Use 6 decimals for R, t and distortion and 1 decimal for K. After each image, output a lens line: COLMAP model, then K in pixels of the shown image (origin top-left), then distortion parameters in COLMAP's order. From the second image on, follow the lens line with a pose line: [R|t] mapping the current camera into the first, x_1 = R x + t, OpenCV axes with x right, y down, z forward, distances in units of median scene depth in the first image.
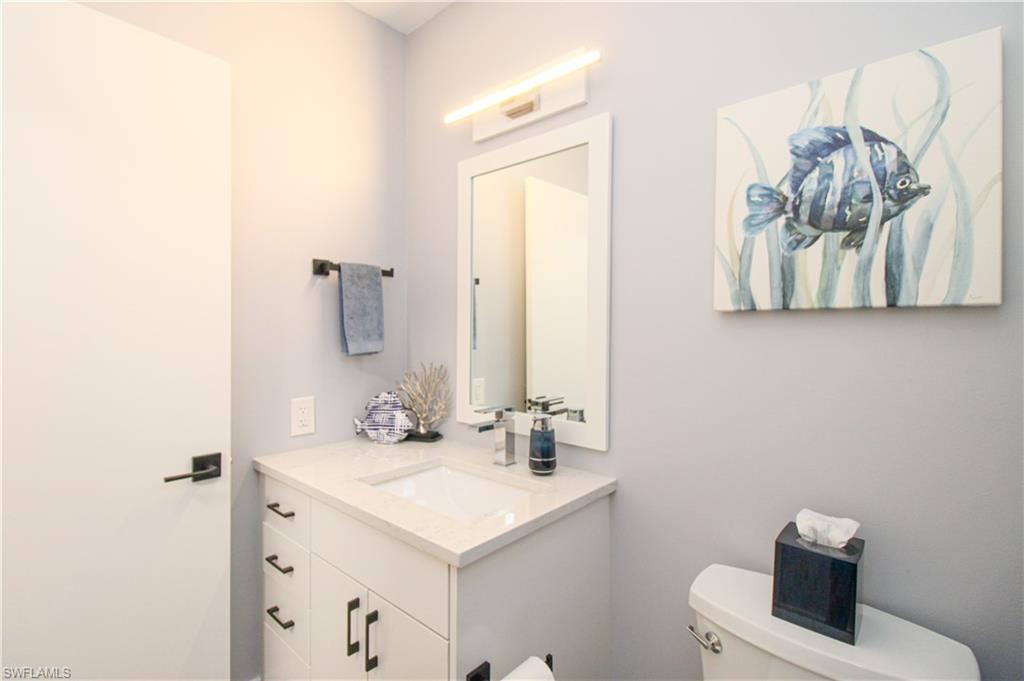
lens RADIAL K [[478.1, 0, 513.6], [0, 478.1, 322.3], [0, 0, 1]] dist [0.004209, -0.012089]
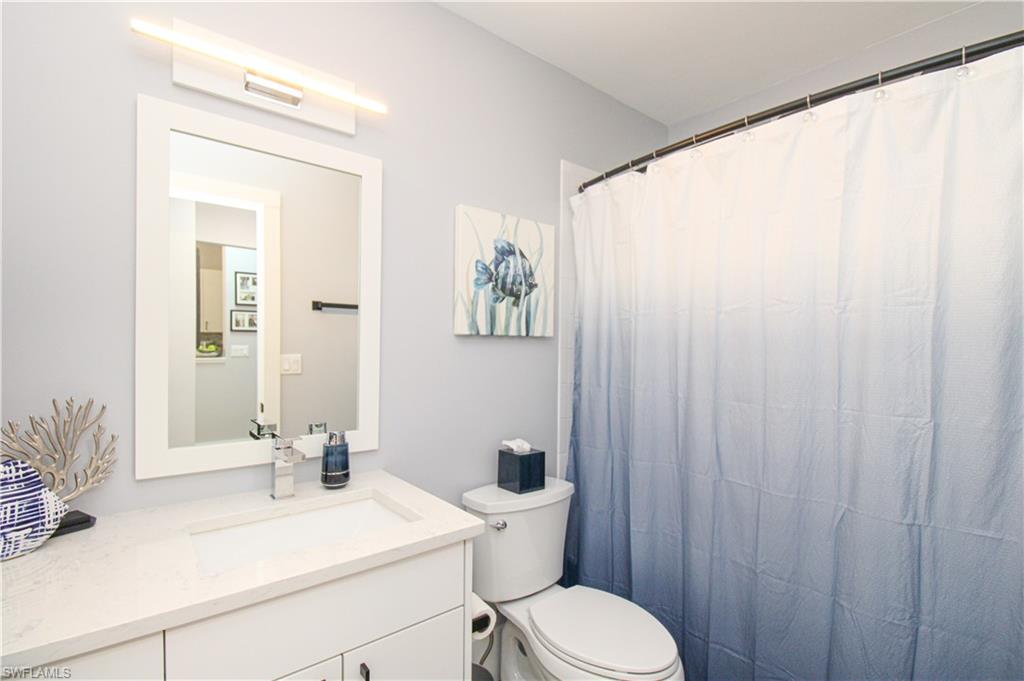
lens RADIAL K [[473.3, 0, 510.8], [0, 473.3, 341.3], [0, 0, 1]] dist [0.026121, -0.012336]
pose [[0.165533, 0.014279, 0.986101, -1.196087], [-0.021364, 0.999712, -0.010889, 0.014764], [-0.985973, -0.019264, 0.165791, 0.643625]]
